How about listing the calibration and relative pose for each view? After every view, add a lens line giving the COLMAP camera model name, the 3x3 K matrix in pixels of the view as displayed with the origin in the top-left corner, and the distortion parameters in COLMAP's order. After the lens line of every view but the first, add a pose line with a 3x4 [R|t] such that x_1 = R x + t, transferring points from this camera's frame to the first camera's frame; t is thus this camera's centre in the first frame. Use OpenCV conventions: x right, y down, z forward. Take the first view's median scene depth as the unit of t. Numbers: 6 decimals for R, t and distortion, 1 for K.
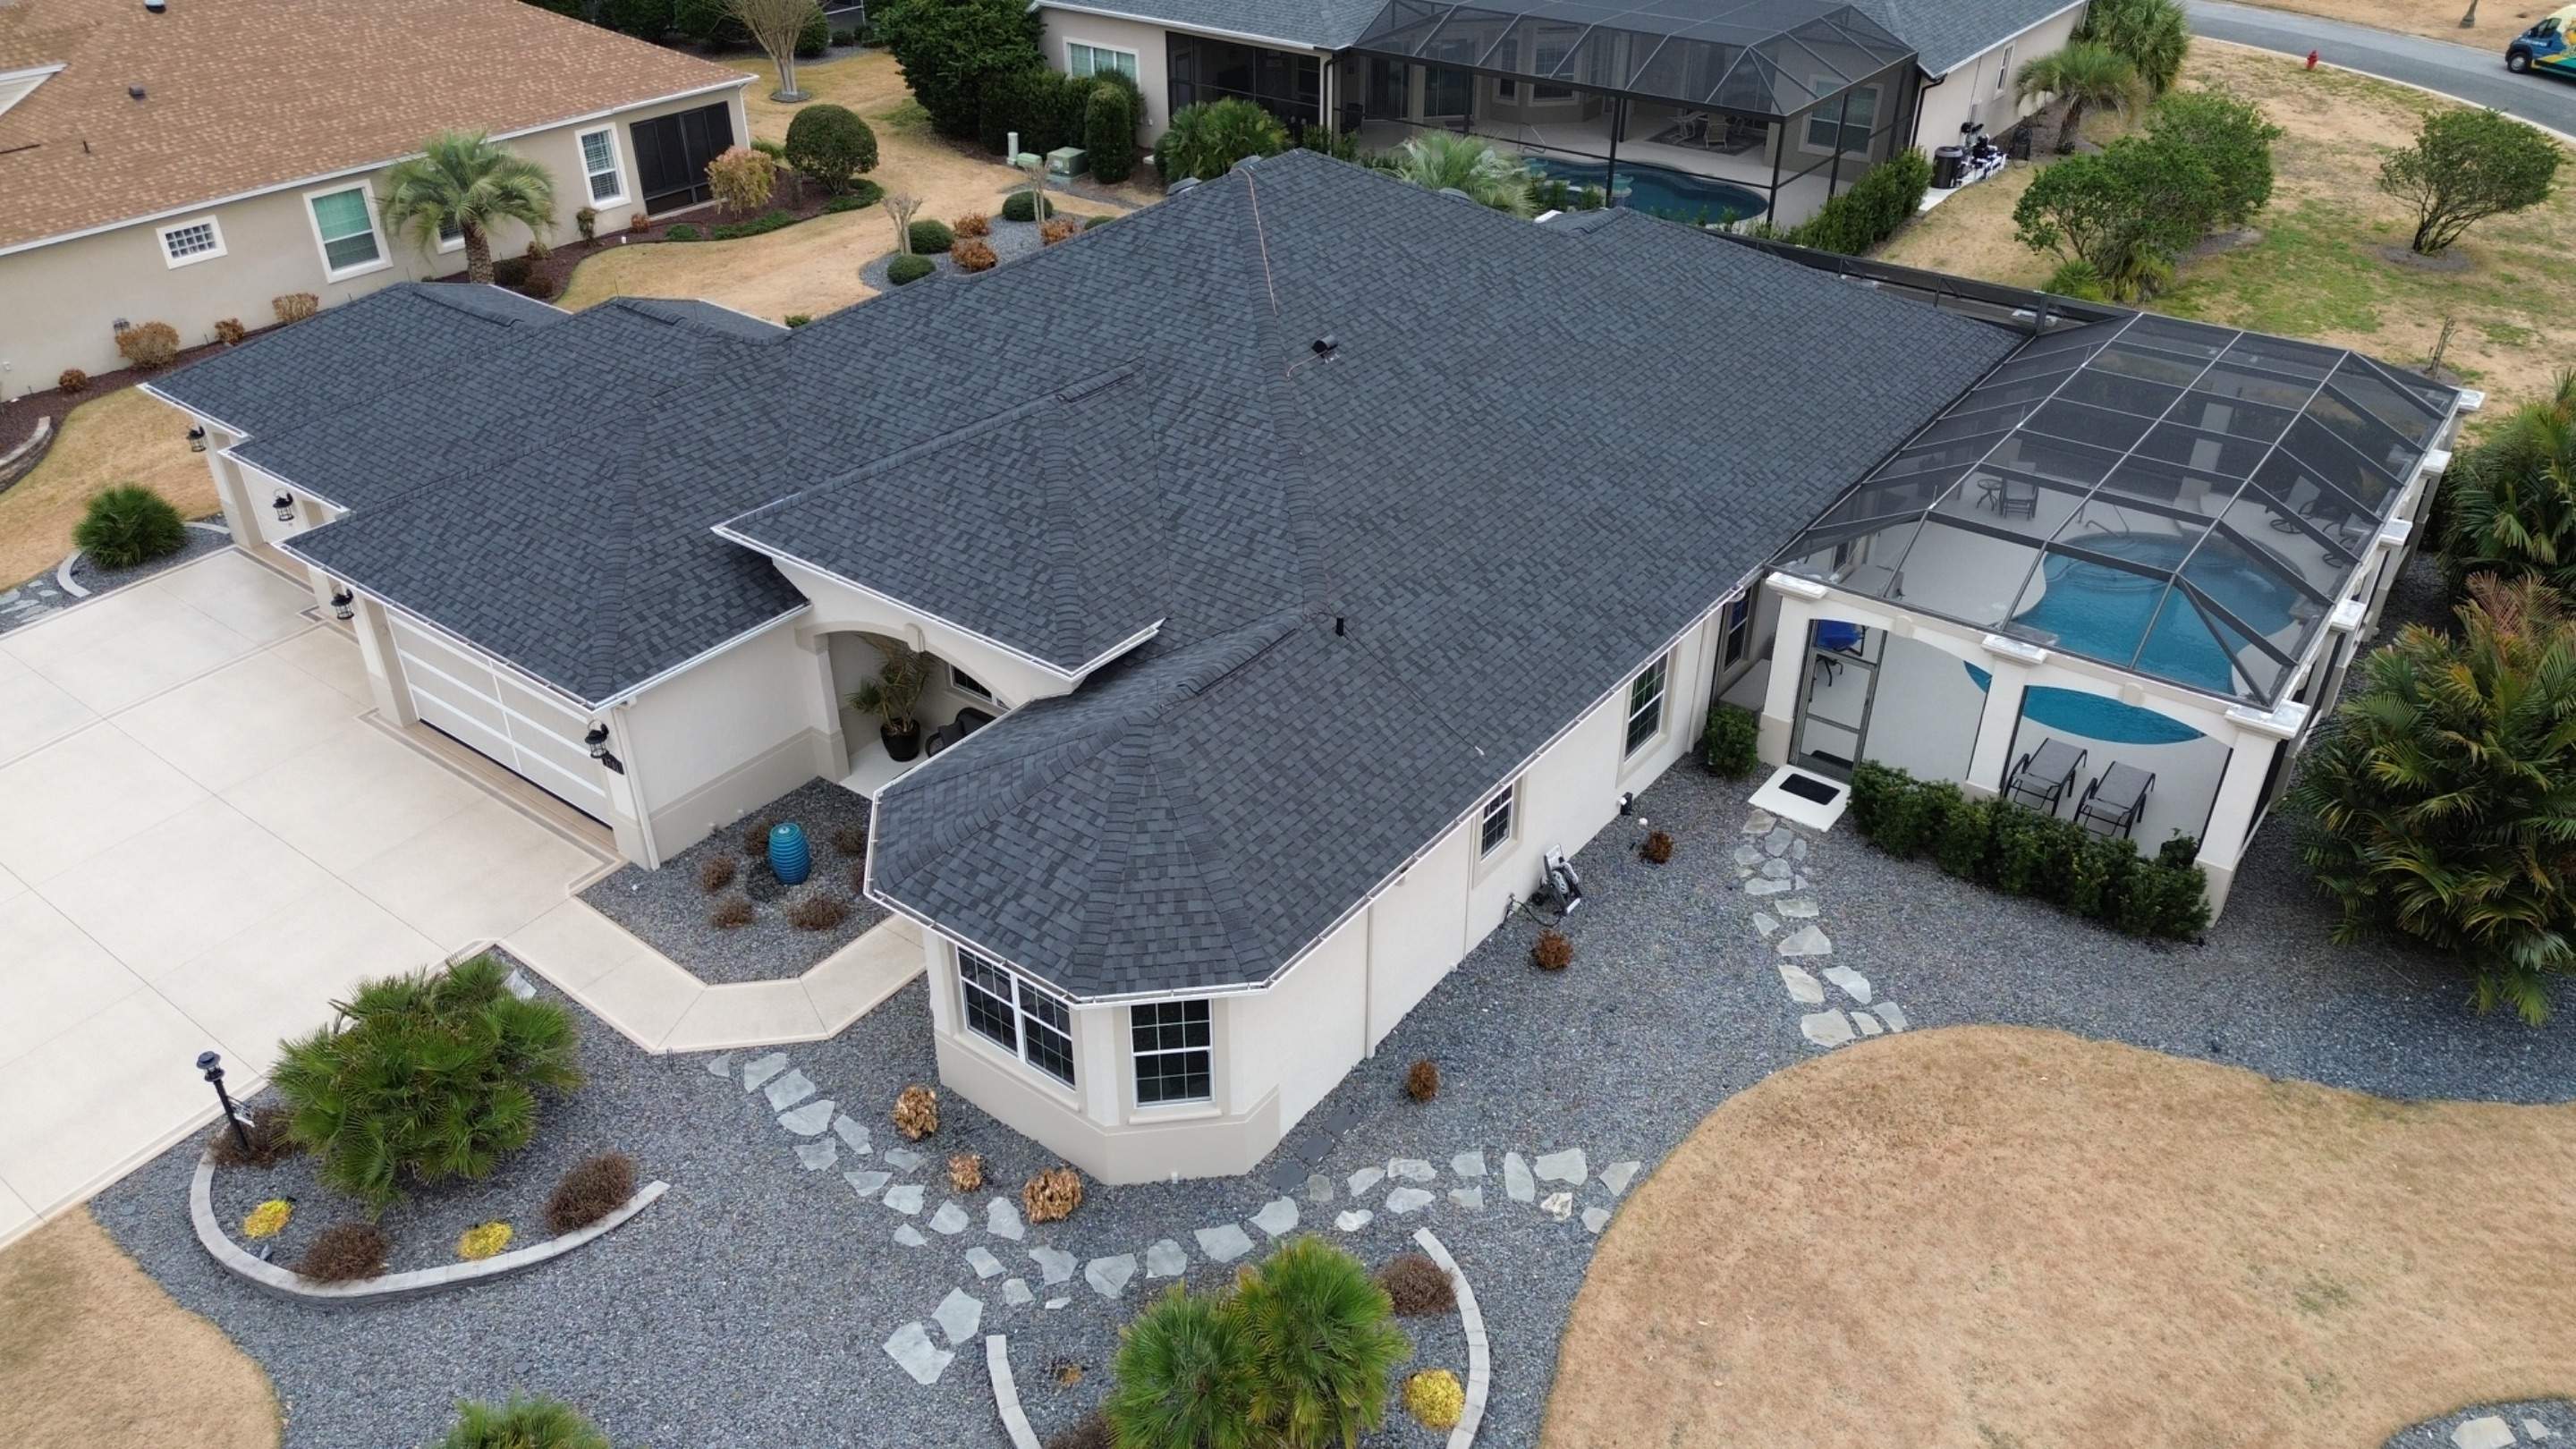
lens RADIAL K [[1831.1, 0, 1279.0], [0, 1831.1, 725.7], [0, 0, 1]] dist [0.056131, -0.047423]
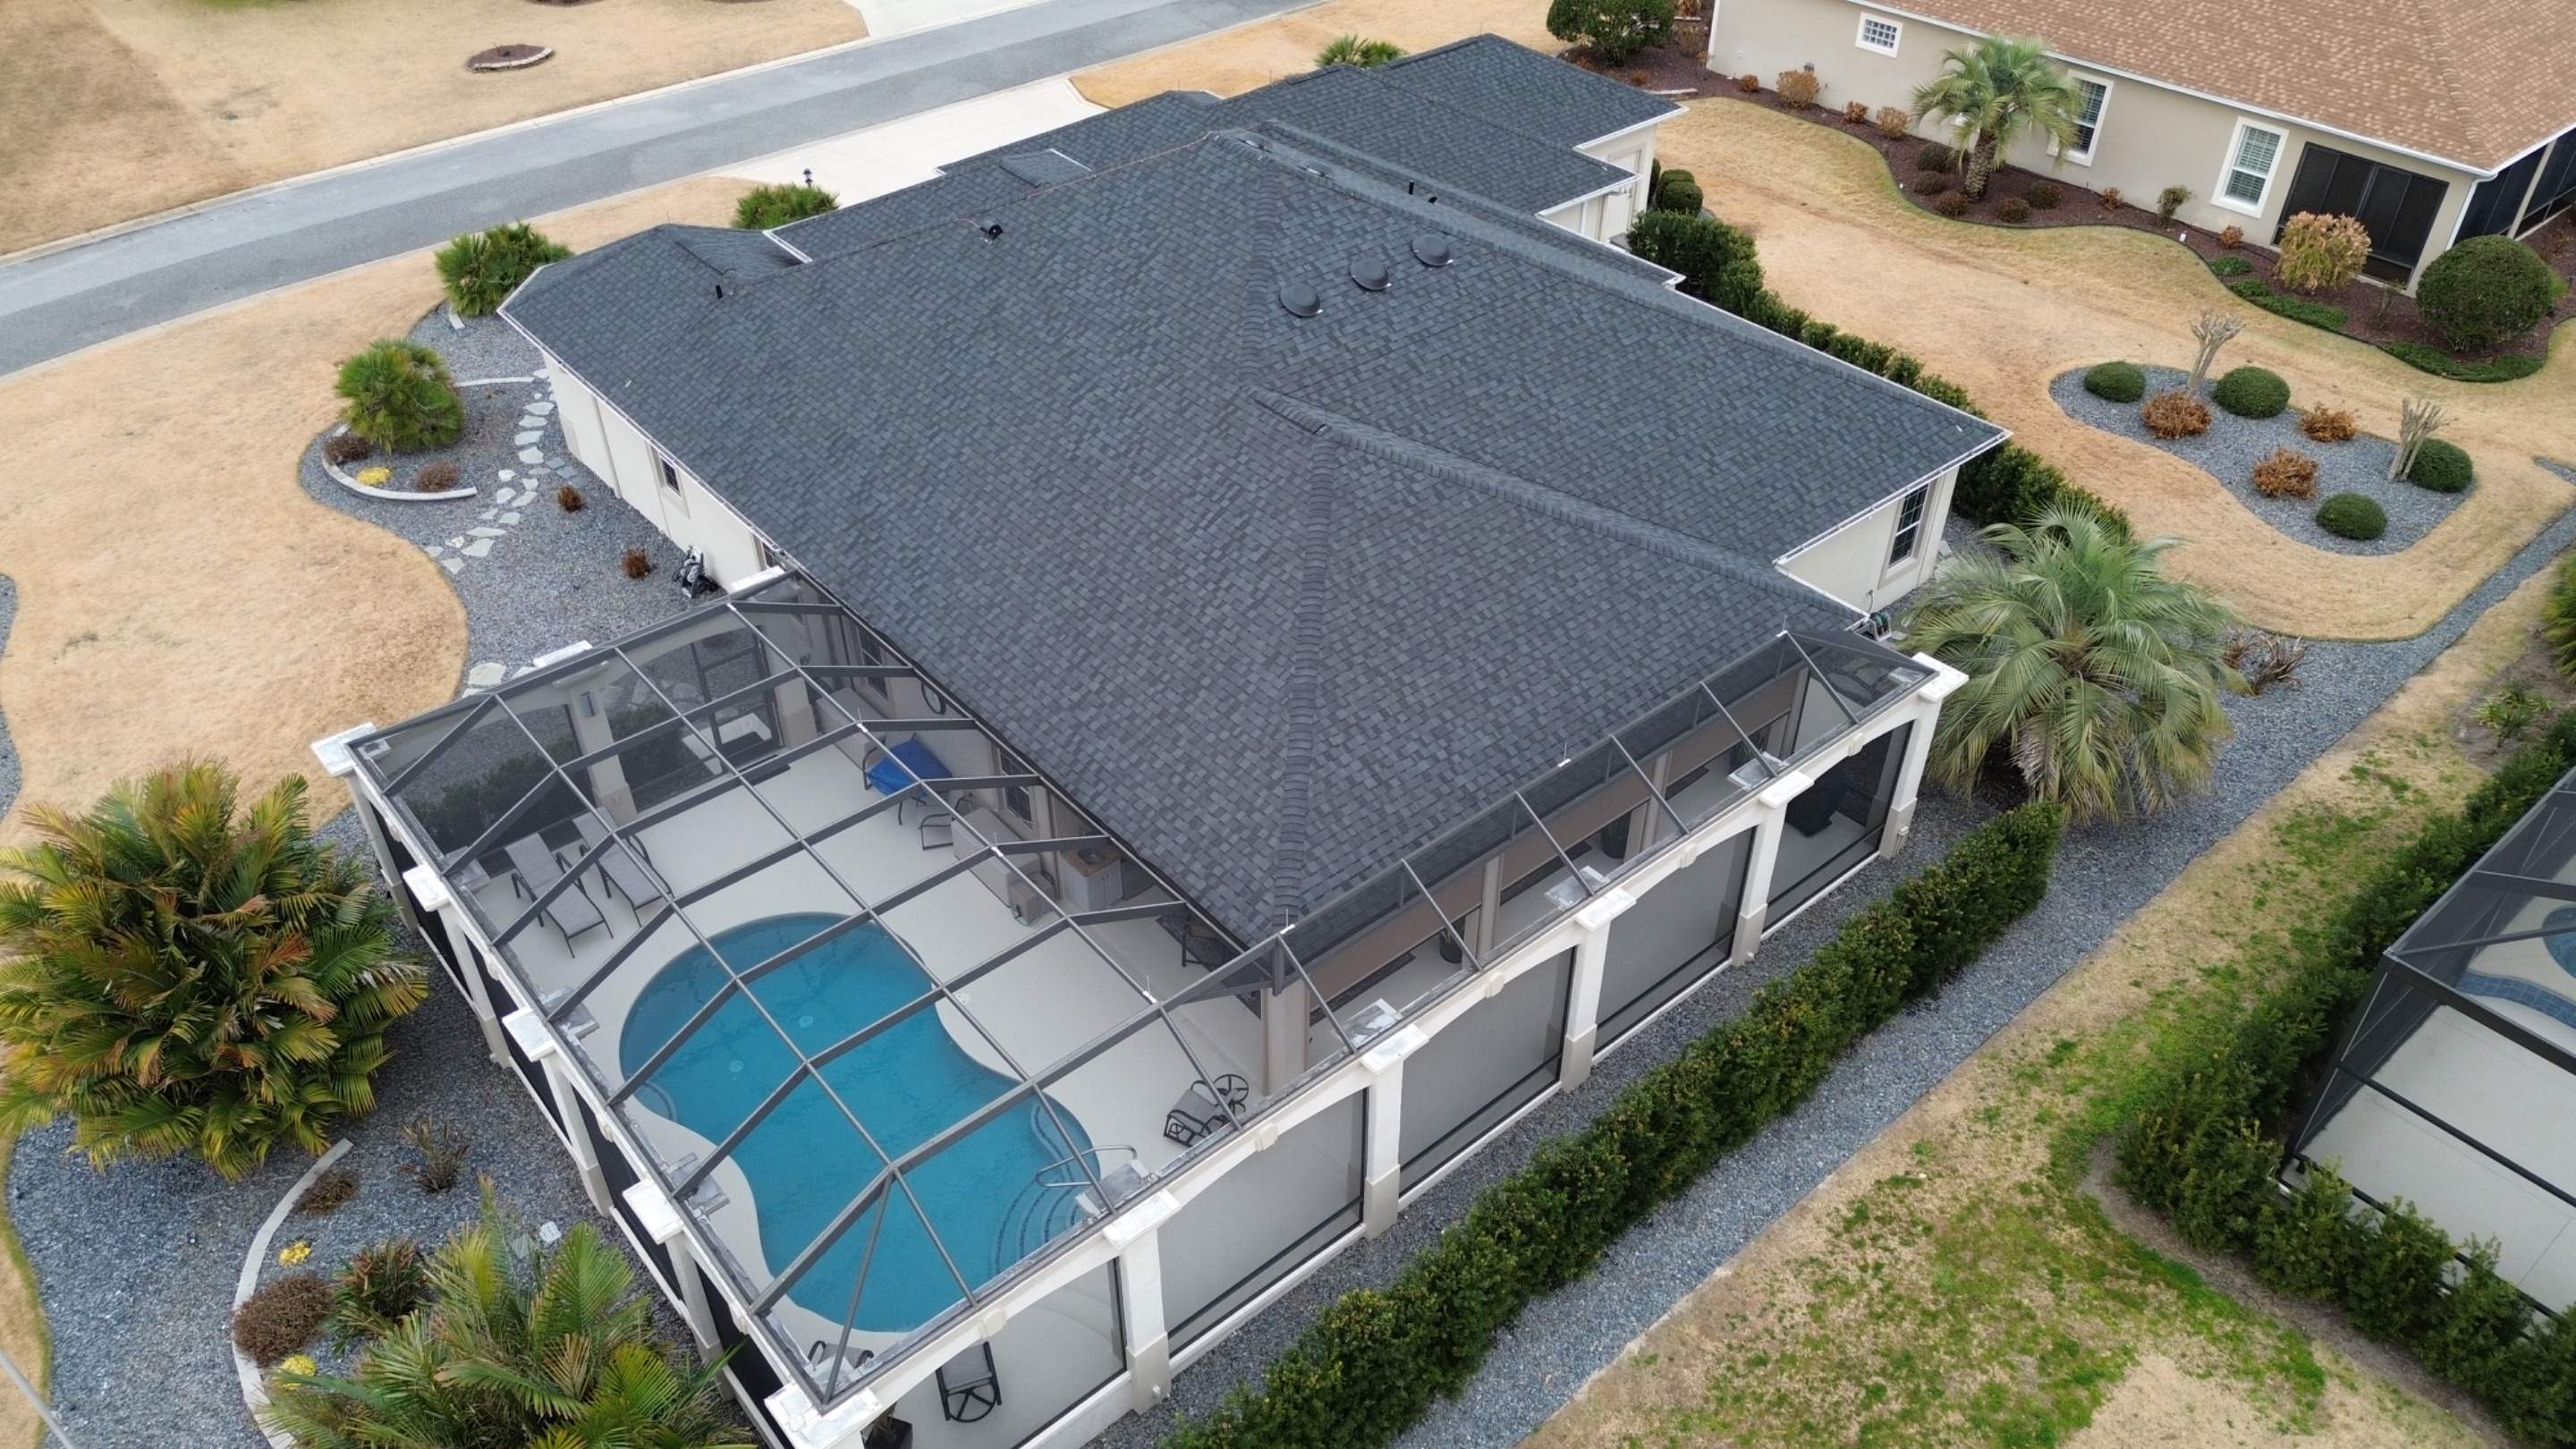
lens RADIAL K [[1831.1, 0, 1284.1], [0, 1831.1, 716.2], [0, 0, 1]] dist [0.056131, -0.047423]
pose [[-0.214172, 0.603635, -0.767955, 1.198092], [-0.516041, 0.597605, 0.613652, -0.931149], [0.829356, 0.527724, 0.183510, 1.207358]]
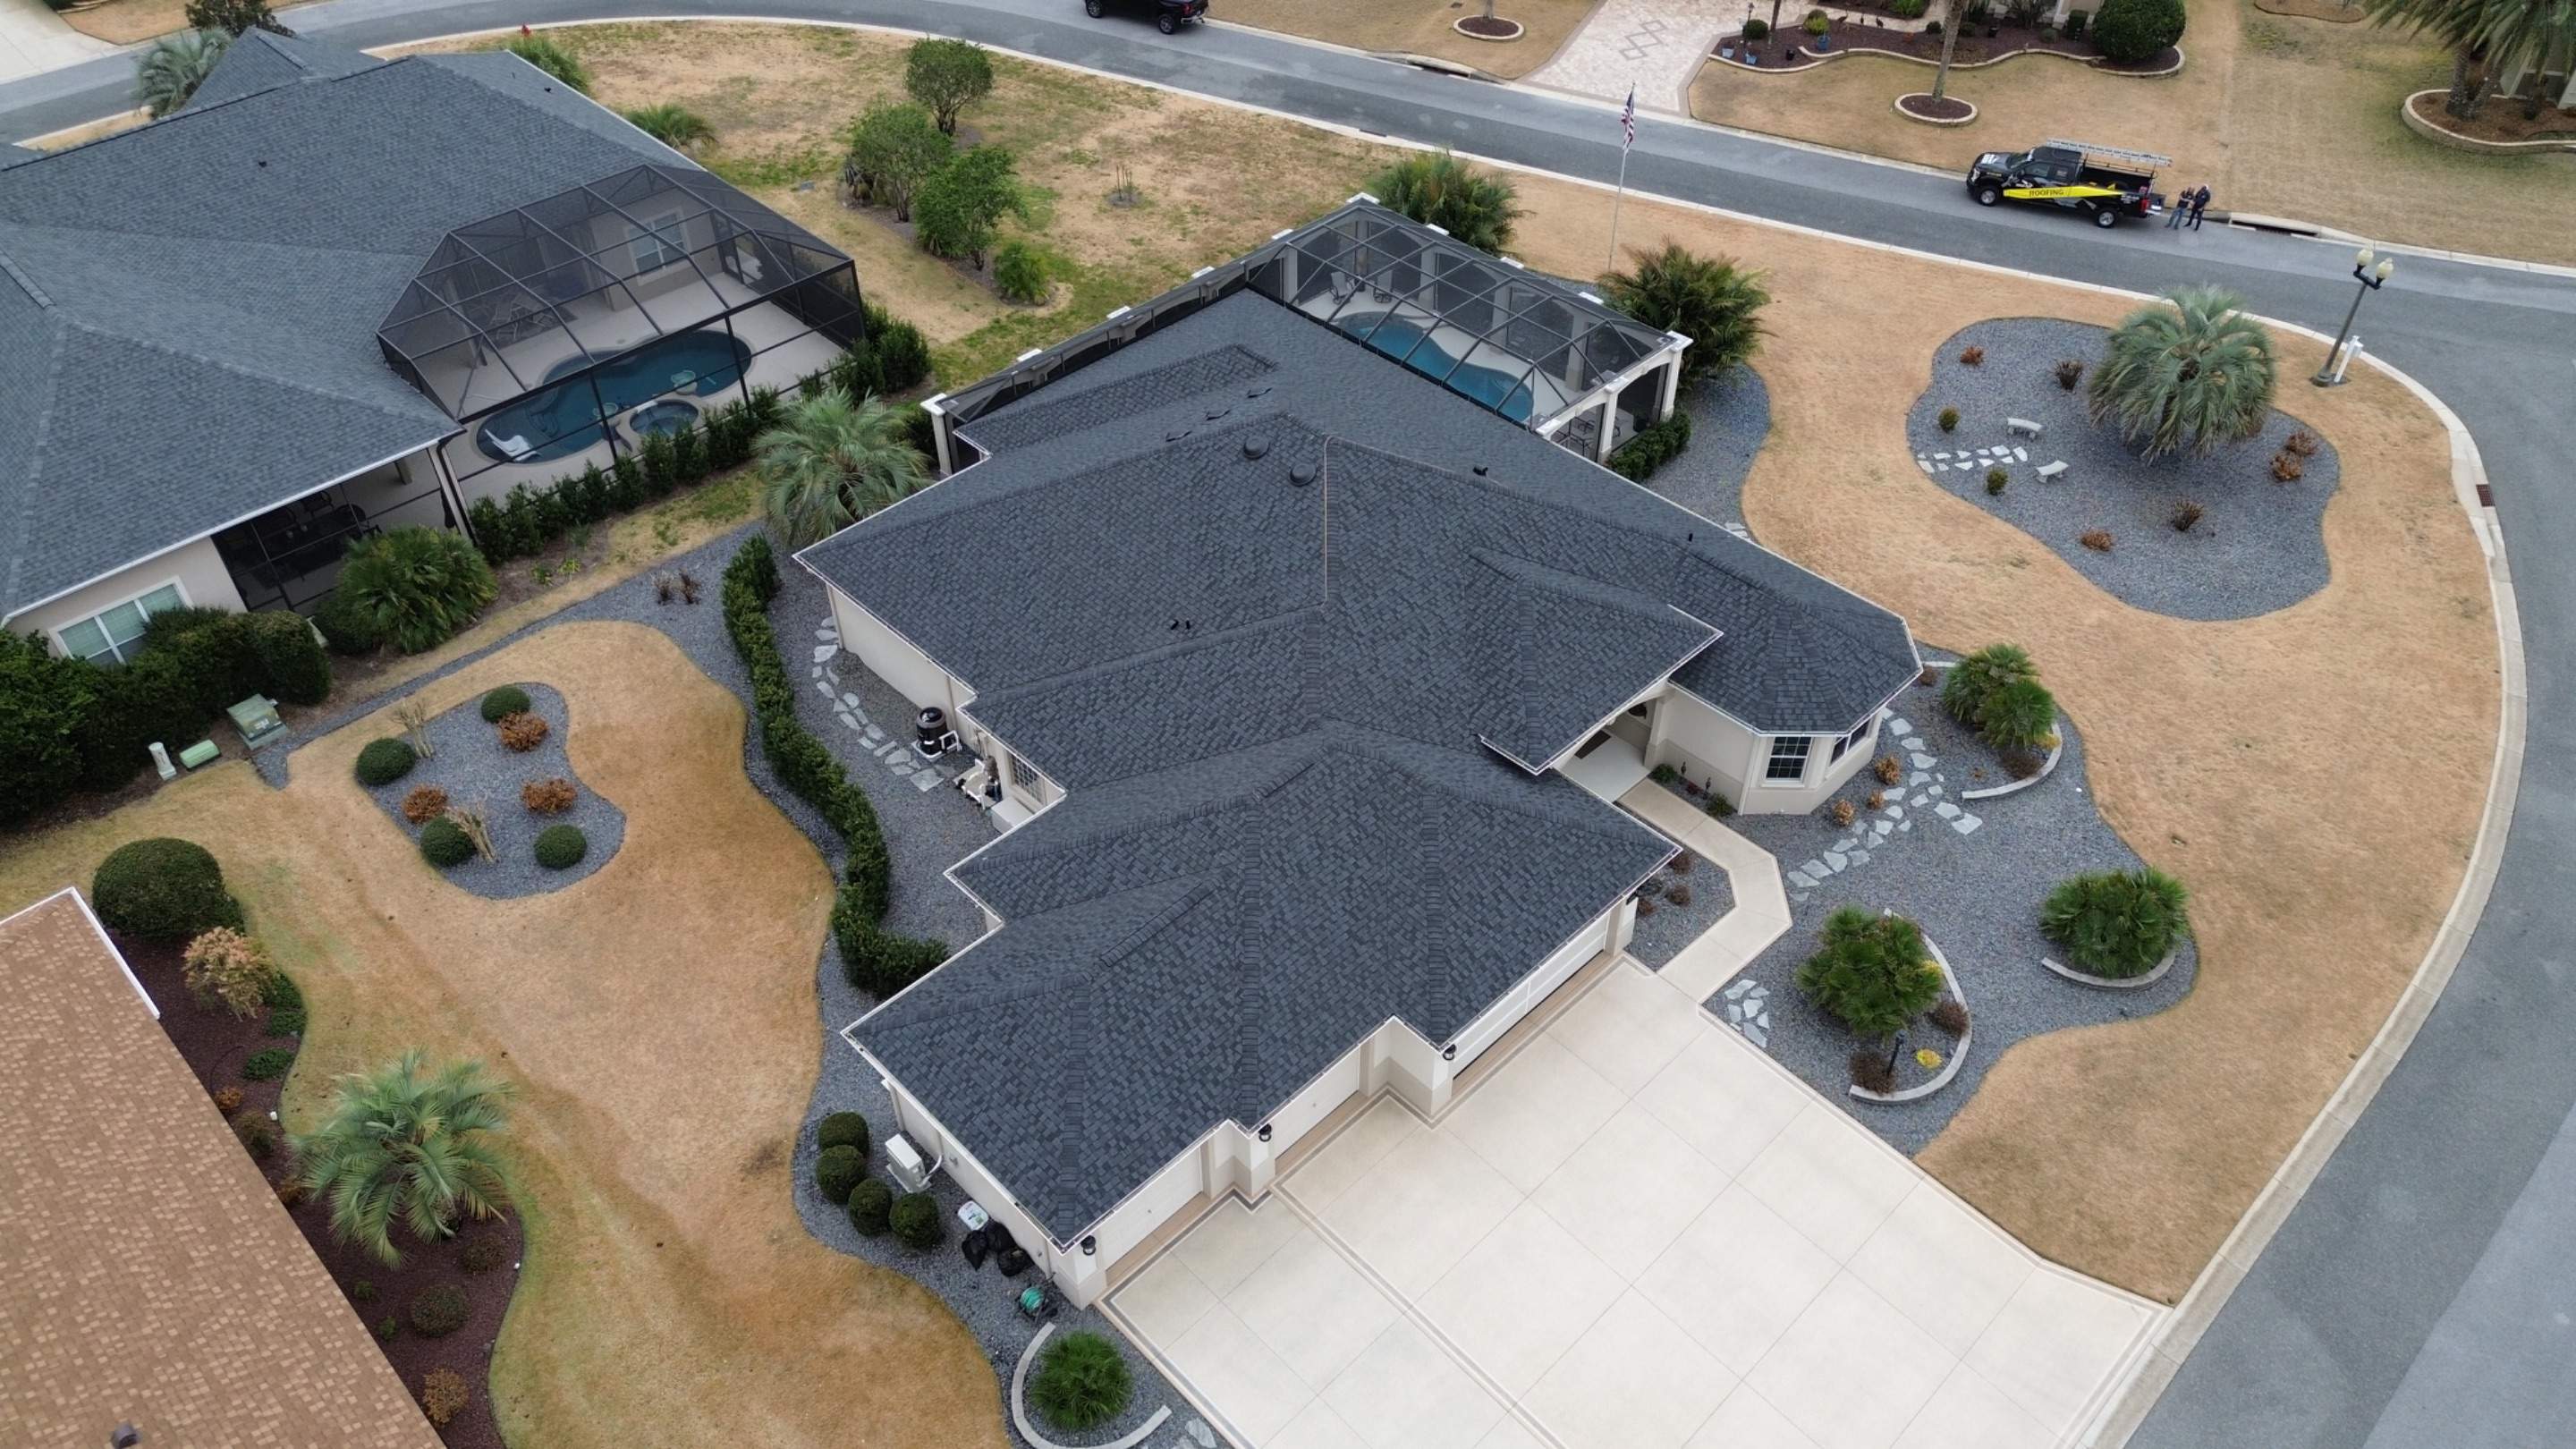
lens RADIAL K [[1831.1, 0, 1281.7], [0, 1831.1, 717.4], [0, 0, 1]] dist [0.056131, -0.047423]
pose [[0.140039, -0.663672, 0.734798, -1.550773], [0.532383, 0.676179, 0.509265, -1.120951], [-0.834840, 0.319877, 0.448019, 0.502525]]
